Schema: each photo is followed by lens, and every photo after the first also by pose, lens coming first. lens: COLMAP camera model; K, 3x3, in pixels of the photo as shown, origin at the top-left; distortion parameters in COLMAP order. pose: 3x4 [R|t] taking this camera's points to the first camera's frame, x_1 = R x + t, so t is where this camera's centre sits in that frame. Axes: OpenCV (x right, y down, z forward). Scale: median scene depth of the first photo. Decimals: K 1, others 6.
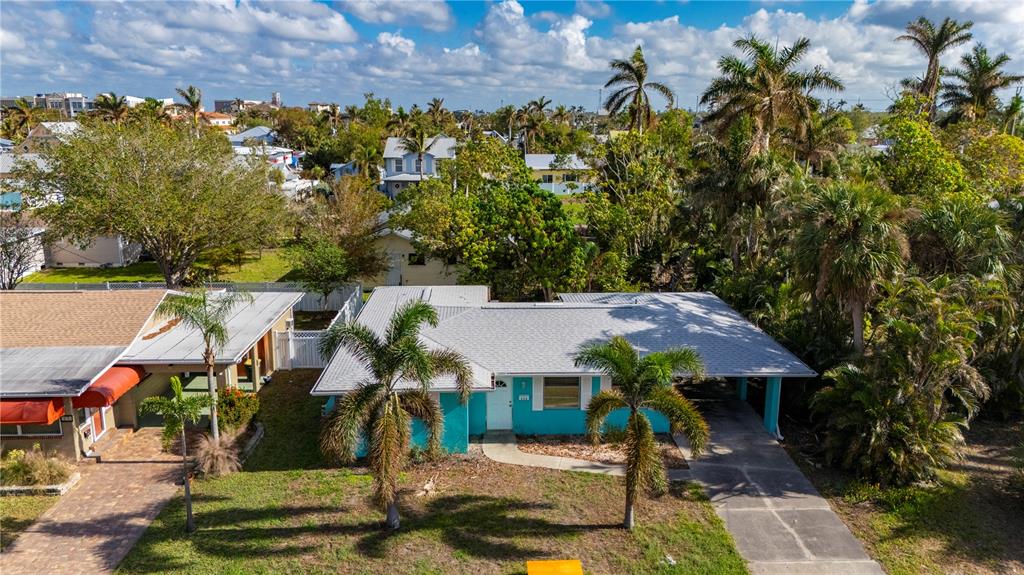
lens RADIAL K [[753.3, 0, 512.0], [0, 753.3, 287.5], [0, 0, 1]] dist [0.079237, -0.075916]
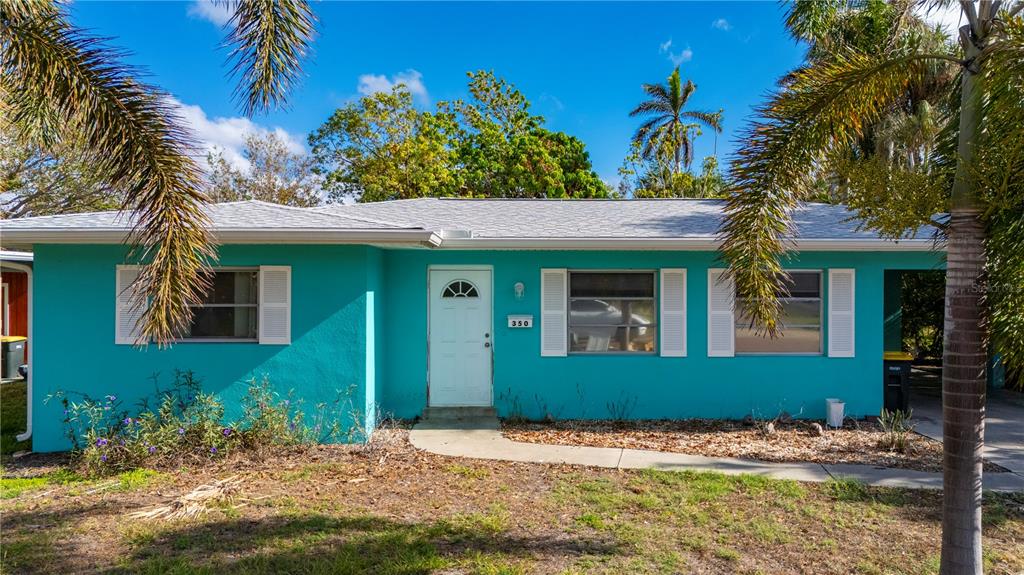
lens RADIAL K [[758.3, 0, 512.0], [0, 758.3, 287.5], [0, 0, 1]] dist [0.038581, 0.002364]
pose [[0.999839, 0.000653, -0.017945, 0.021982], [-0.004309, 0.978862, -0.204476, 0.248186], [0.017432, 0.204520, 0.978707, 0.700567]]
